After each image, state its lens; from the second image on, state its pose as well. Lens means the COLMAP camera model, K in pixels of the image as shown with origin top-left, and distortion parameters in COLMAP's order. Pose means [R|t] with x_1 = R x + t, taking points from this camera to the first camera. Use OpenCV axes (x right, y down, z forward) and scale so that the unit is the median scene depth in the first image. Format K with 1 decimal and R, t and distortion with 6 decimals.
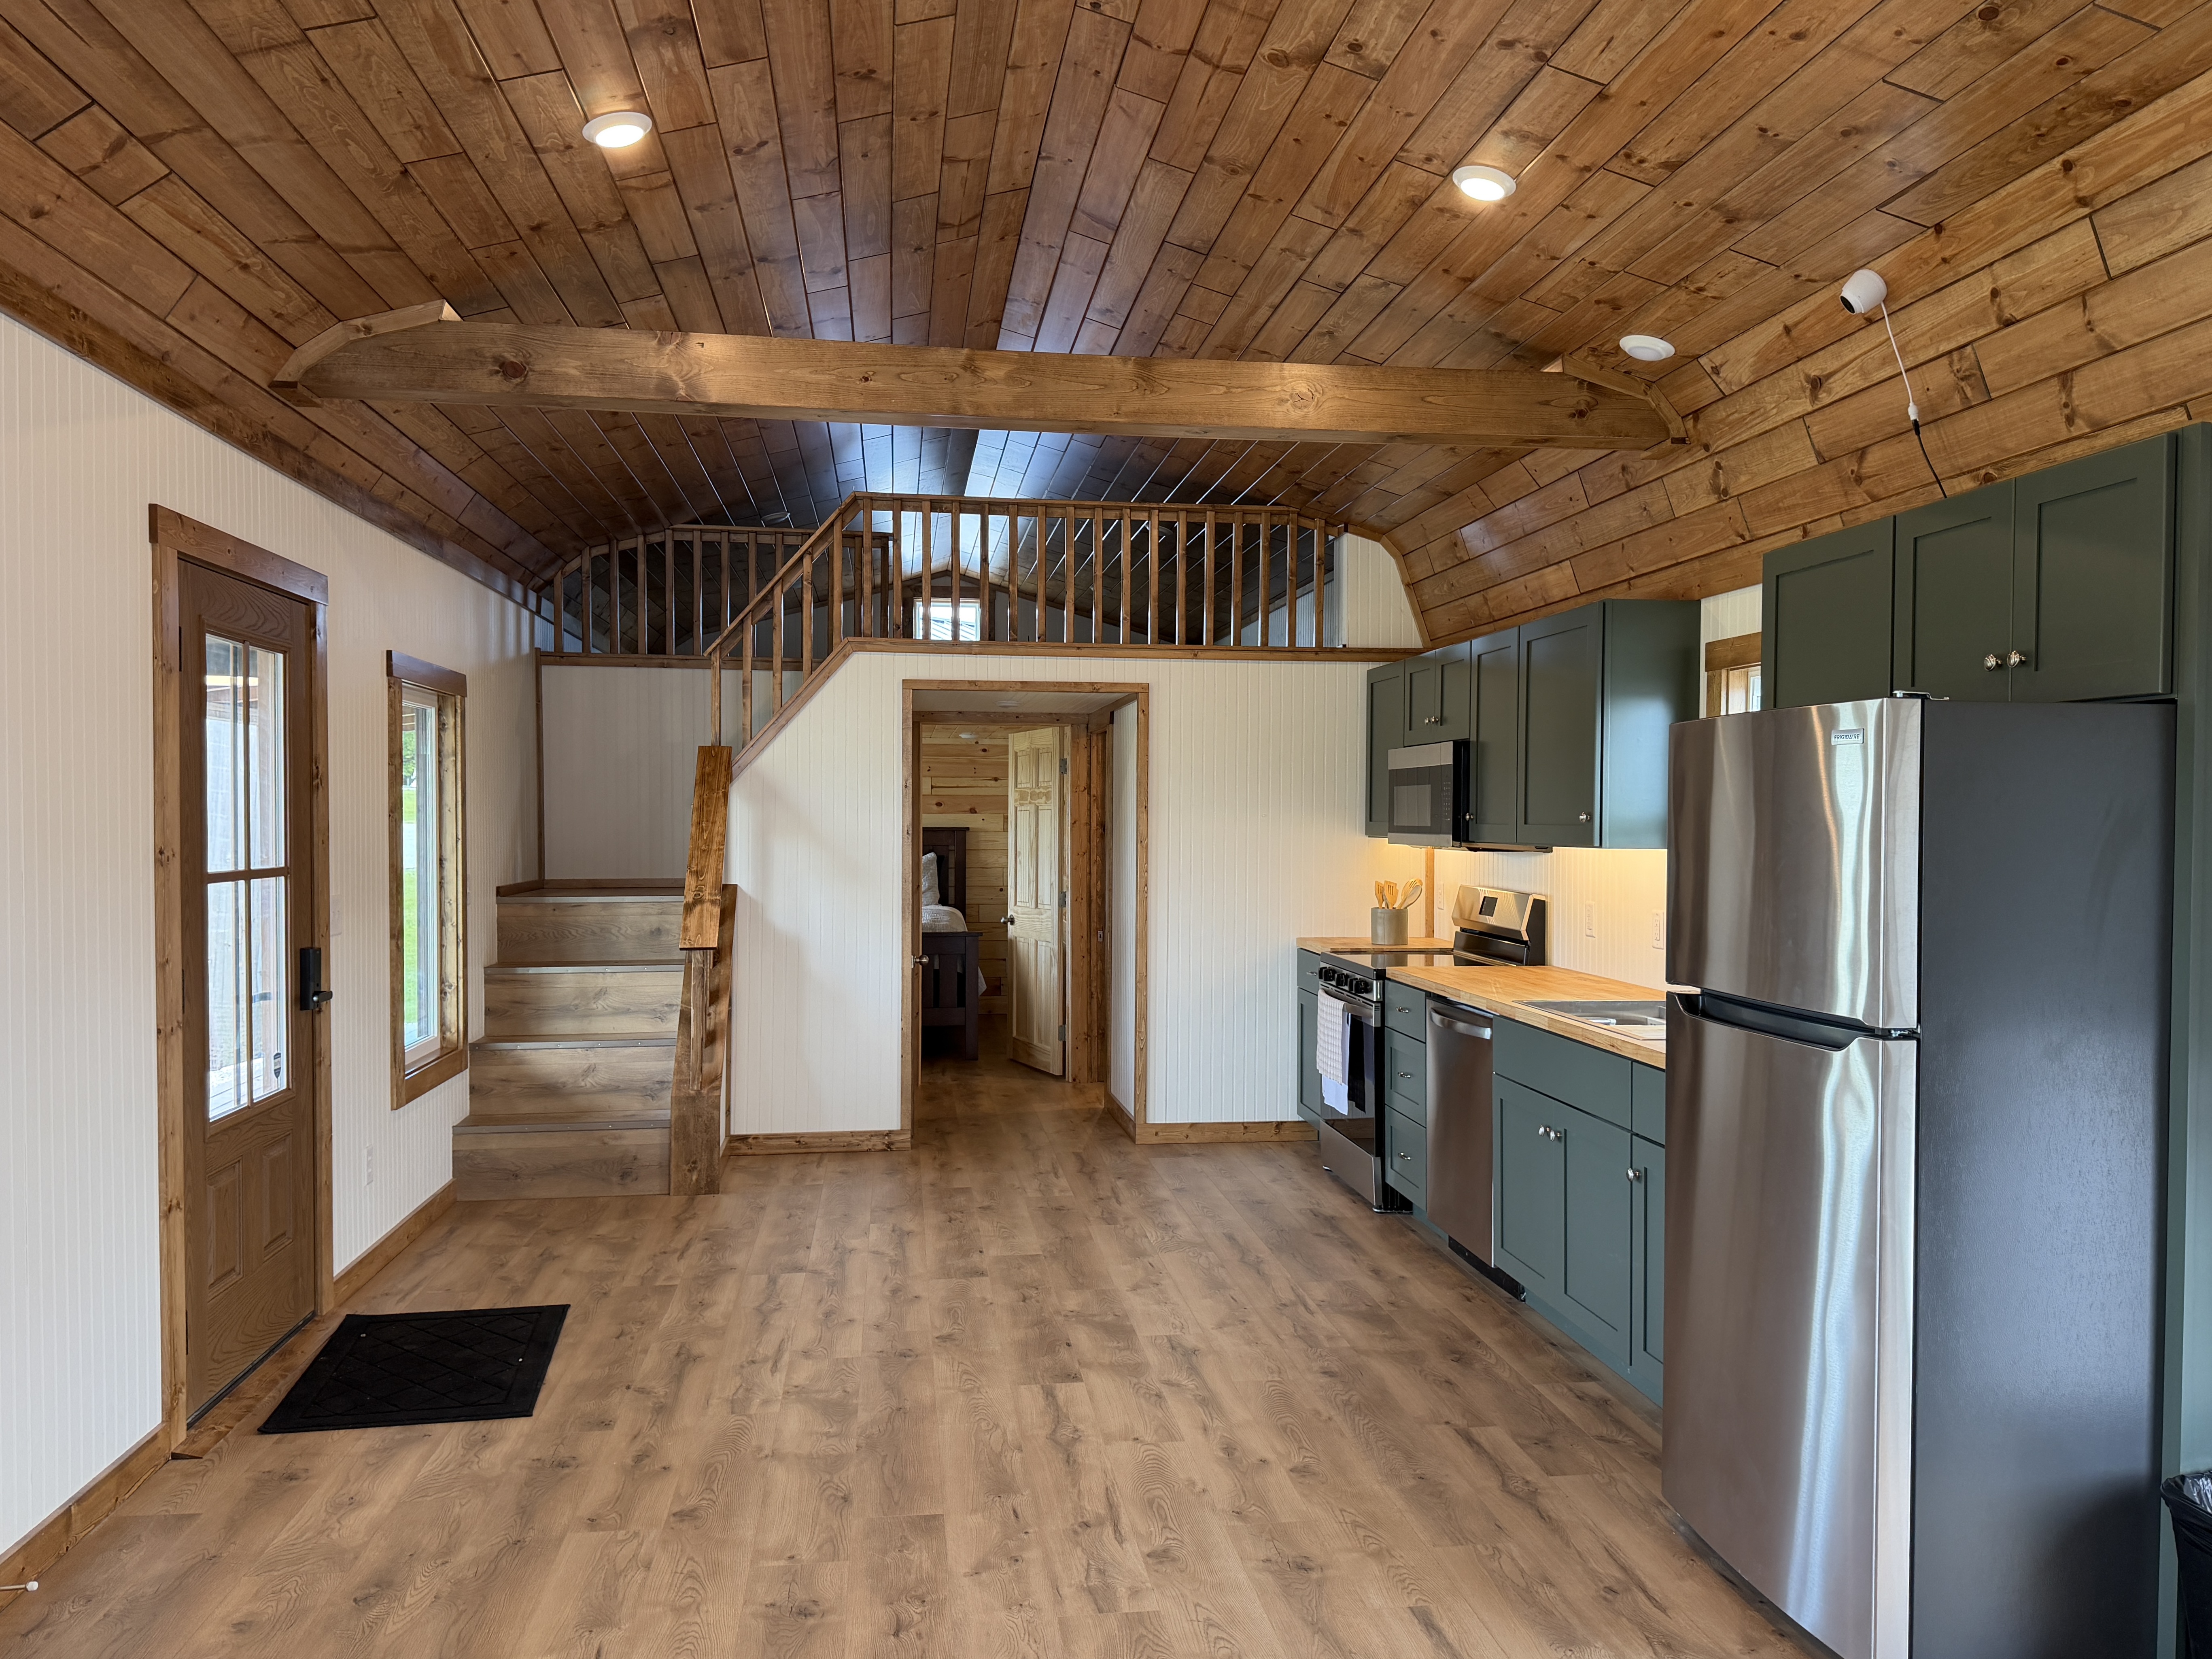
lens RADIAL K [[1535.5, 0, 1106.0], [0, 1535.5, 829.5], [0, 0, 1]] dist [-0.000446, -0.001471]
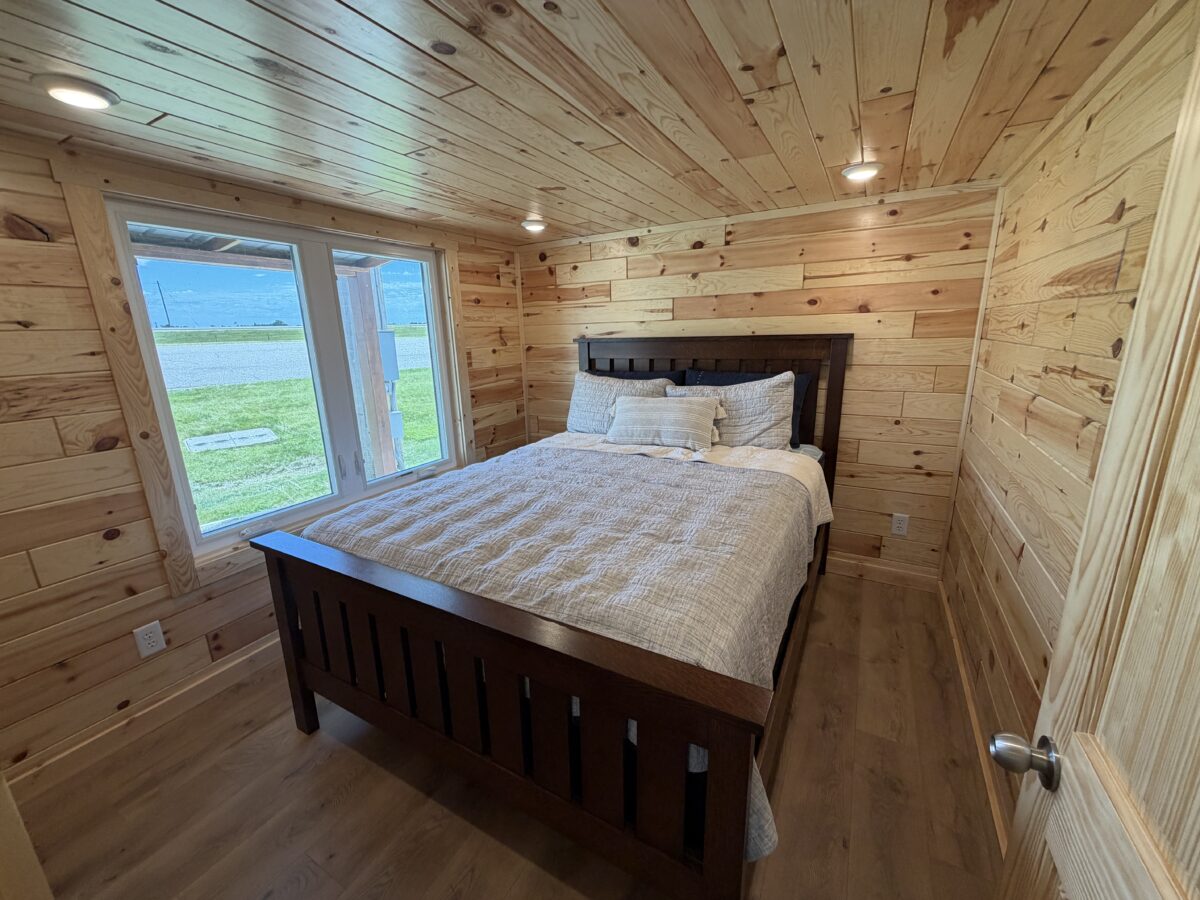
lens RADIAL K [[469.4, 0, 600.0], [0, 469.4, 450.0], [0, 0, 1]] dist [0.000323, 0.000022]
pose [[0.798826, 0.121067, -0.589254, -0.066300], [0.021089, 0.973301, 0.228562, -0.001735], [0.601192, -0.195008, 0.774945, 1.019742]]
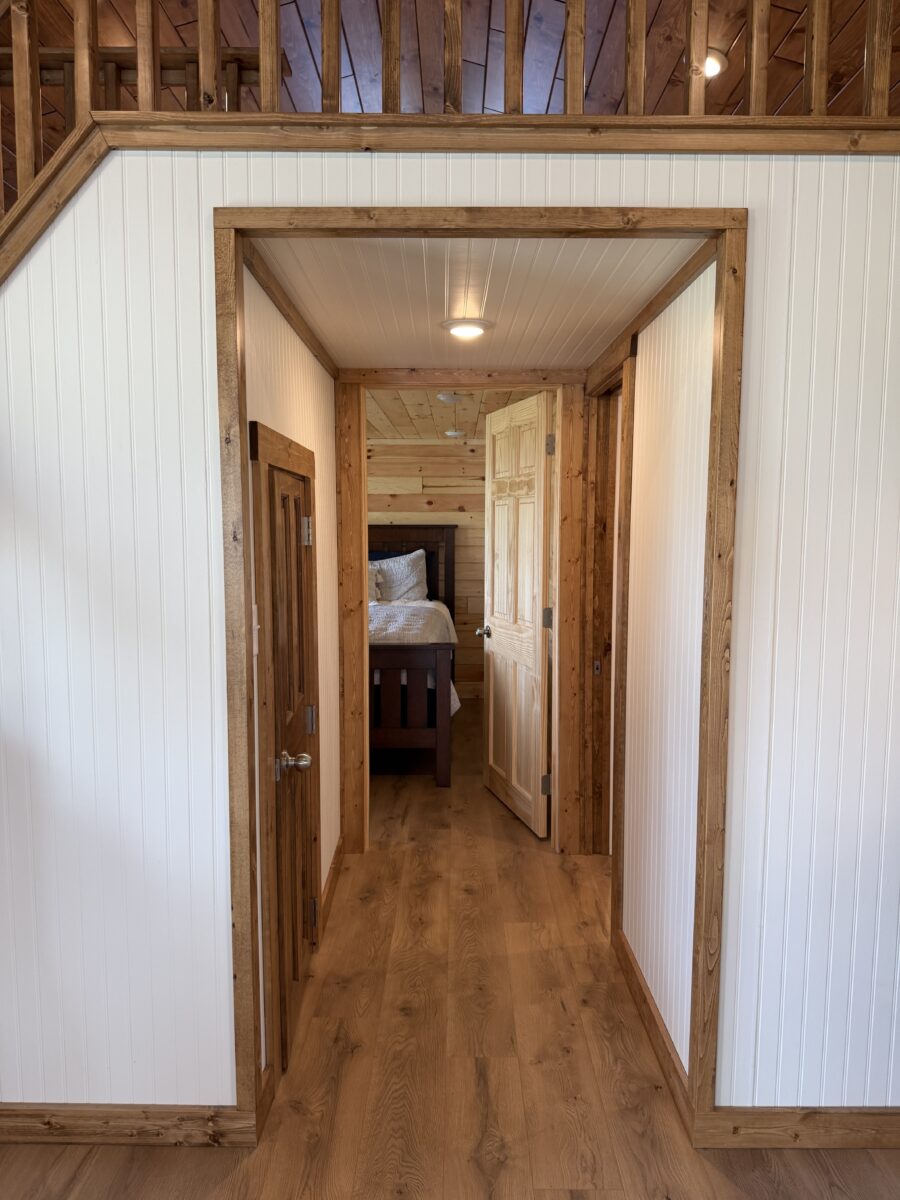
lens RADIAL K [[838.0, 0, 450.0], [0, 838.0, 600.0], [0, 0, 1]] dist [0.079795, -0.113874]
pose [[0.990319, 0.010535, -0.138410, -0.018755], [0.001776, 0.996073, 0.088523, -0.001458], [0.138799, -0.087912, 0.986411, 0.575529]]
